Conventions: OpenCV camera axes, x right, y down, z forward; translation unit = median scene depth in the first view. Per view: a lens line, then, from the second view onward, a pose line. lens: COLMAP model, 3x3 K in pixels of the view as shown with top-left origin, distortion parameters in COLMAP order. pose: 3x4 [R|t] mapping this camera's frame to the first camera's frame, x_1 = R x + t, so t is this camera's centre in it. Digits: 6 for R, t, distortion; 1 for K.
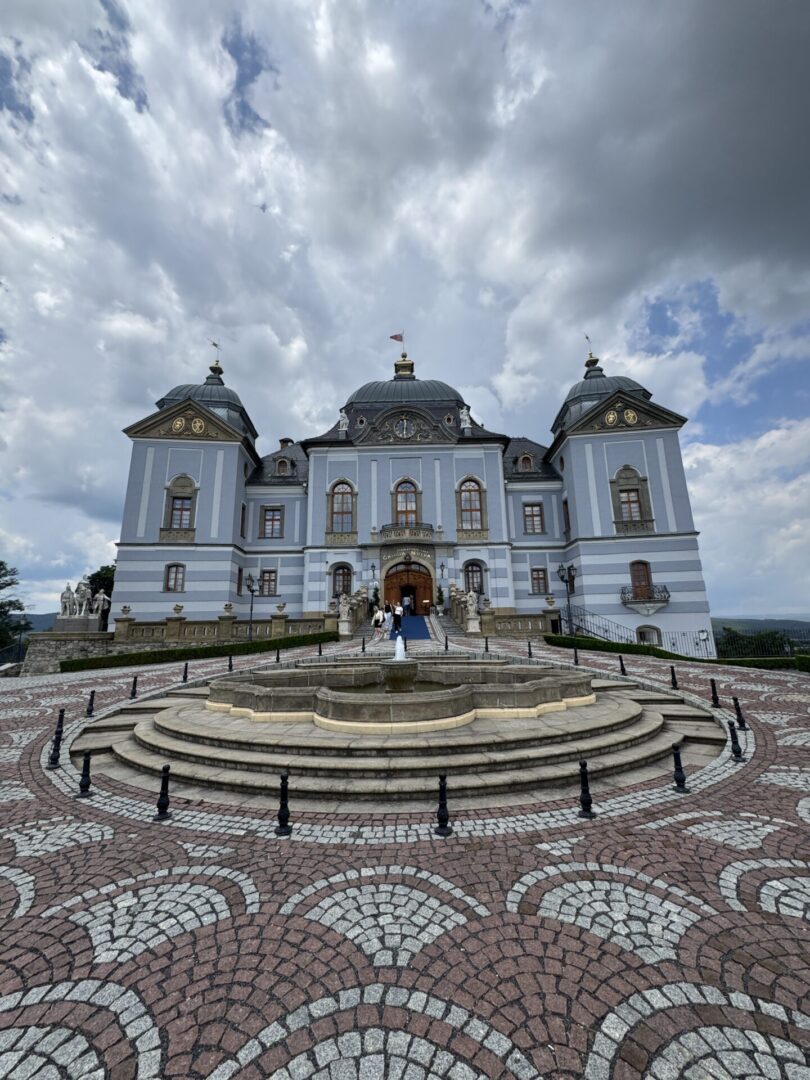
lens RADIAL K [[418.6, 0, 404.8], [0, 418.6, 536.7], [0, 0, 1]] dist [-0.001858, -0.000028]
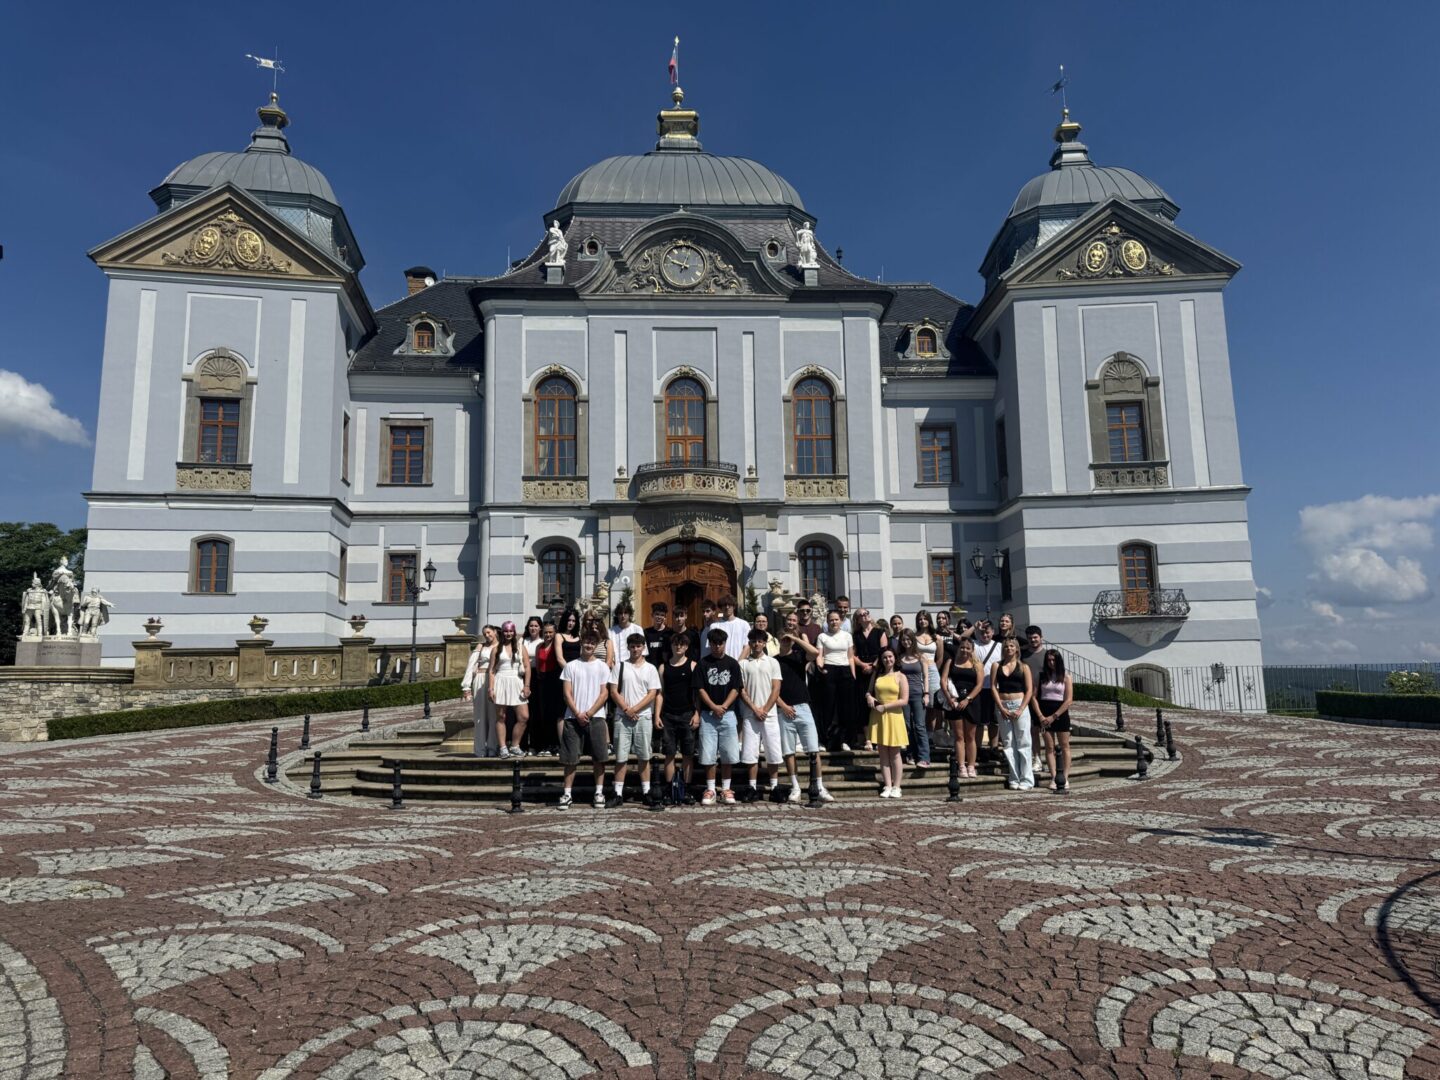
lens RADIAL K [[984.9, 0, 706.1], [0, 984.9, 528.9], [0, 0, 1]] dist [0.068212, -0.053685]
pose [[0.998129, 0.011919, 0.059962, -0.042334], [-0.015060, 0.998523, 0.052211, -0.013447], [-0.059252, -0.053016, 0.996834, -0.184341]]
